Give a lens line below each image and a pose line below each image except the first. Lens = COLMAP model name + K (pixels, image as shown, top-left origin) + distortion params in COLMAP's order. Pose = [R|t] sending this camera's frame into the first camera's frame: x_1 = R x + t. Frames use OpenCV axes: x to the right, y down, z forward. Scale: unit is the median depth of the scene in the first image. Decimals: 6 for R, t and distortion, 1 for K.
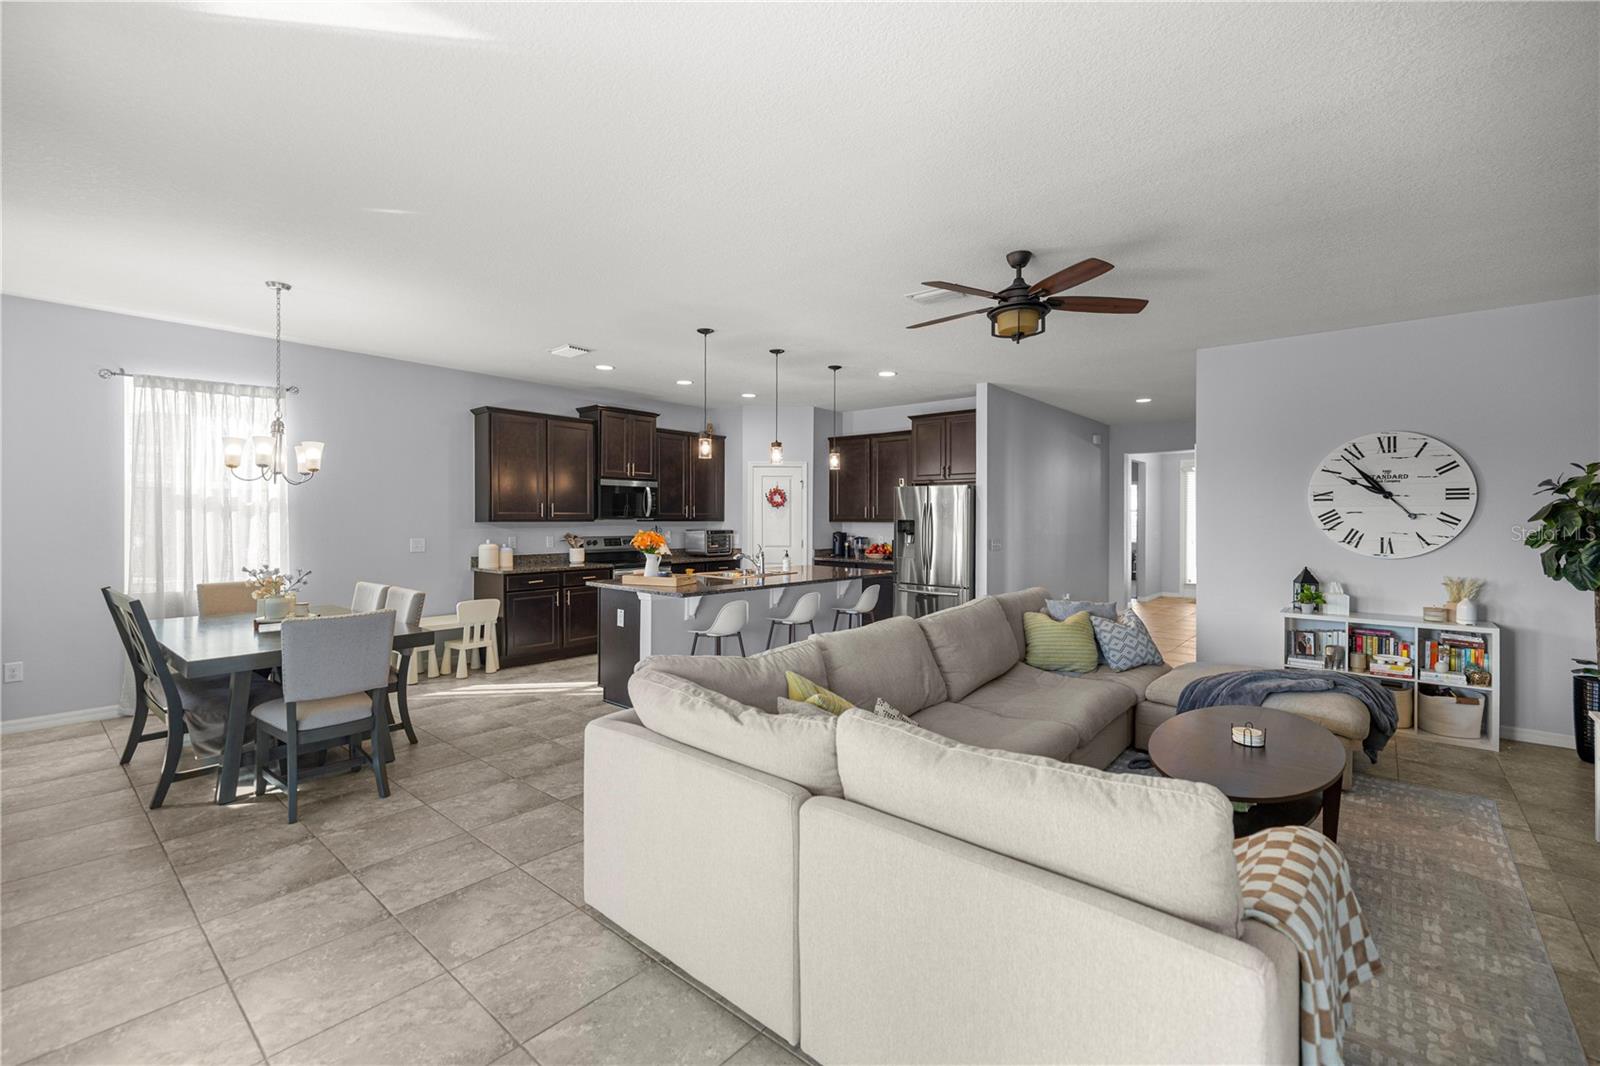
lens RADIAL K [[669.0, 0, 800.5], [0, 669.0, 526.2], [0, 0, 1]] dist [0.003226, 0.000418]
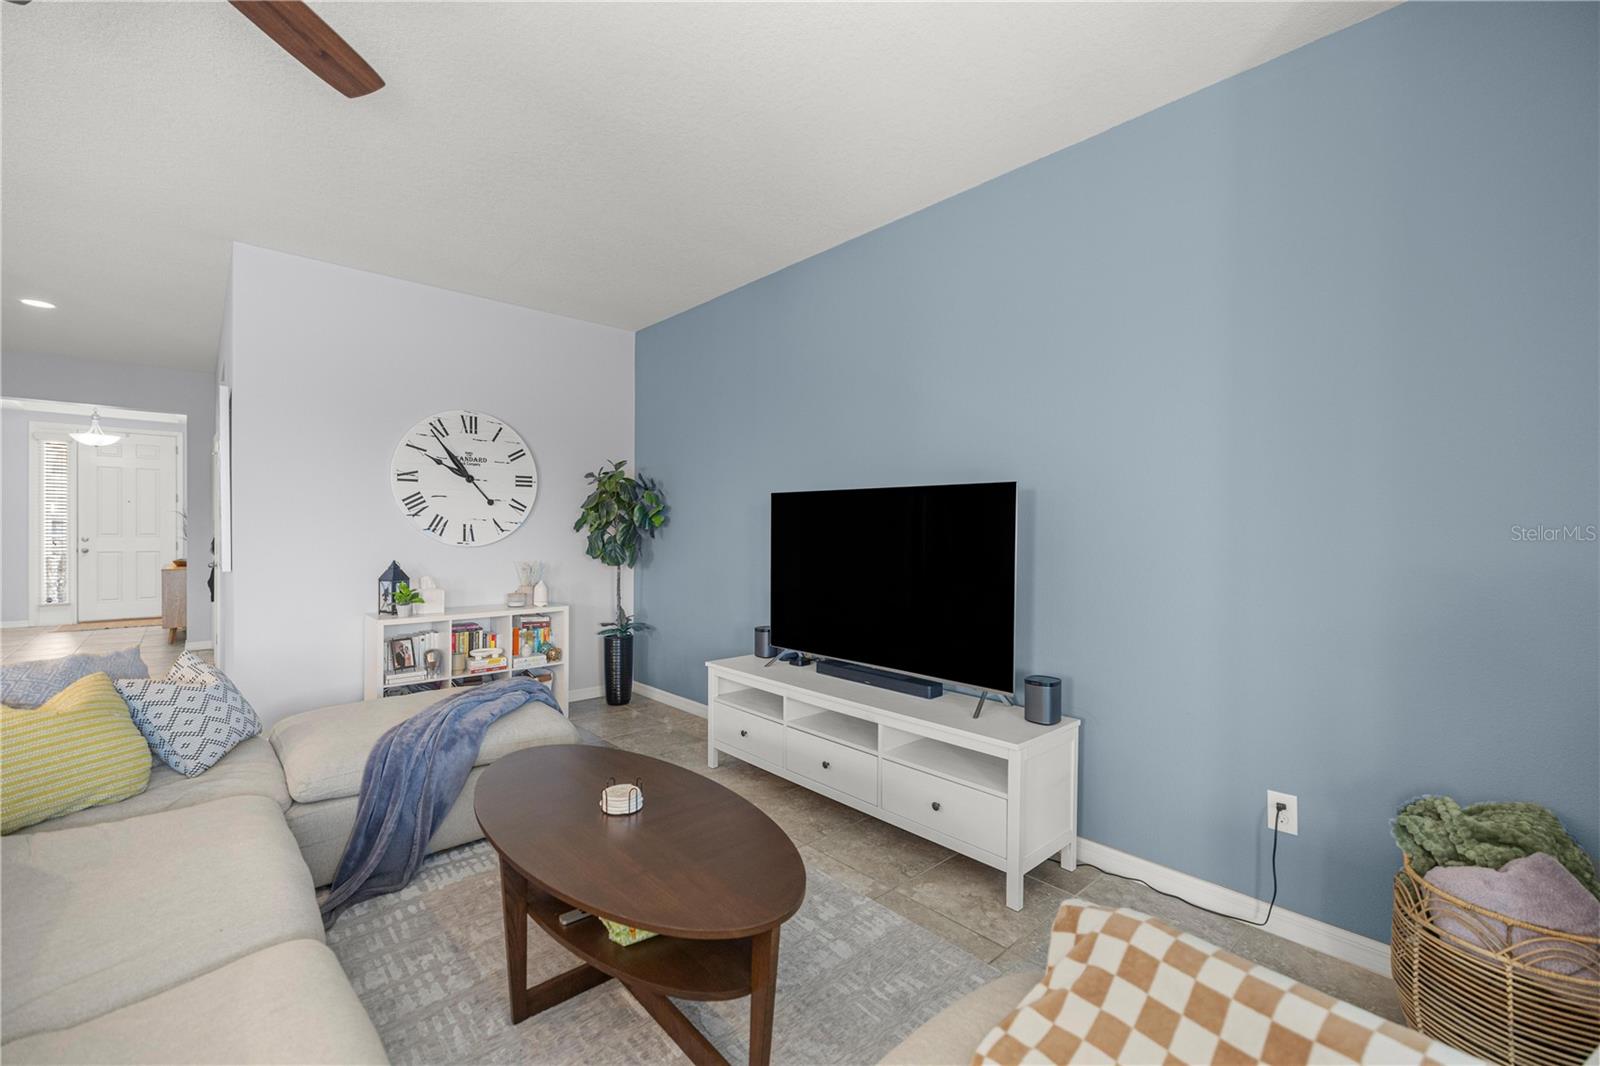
lens RADIAL K [[669.0, 0, 801.3], [0, 669.0, 535.2], [0, 0, 1]] dist [0.003226, 0.000418]
pose [[0.133929, -0.014339, 0.990887, 0.011933], [0.002836, 0.999897, 0.014086, 0.021379], [-0.990987, 0.000923, 0.133956, 0.436602]]
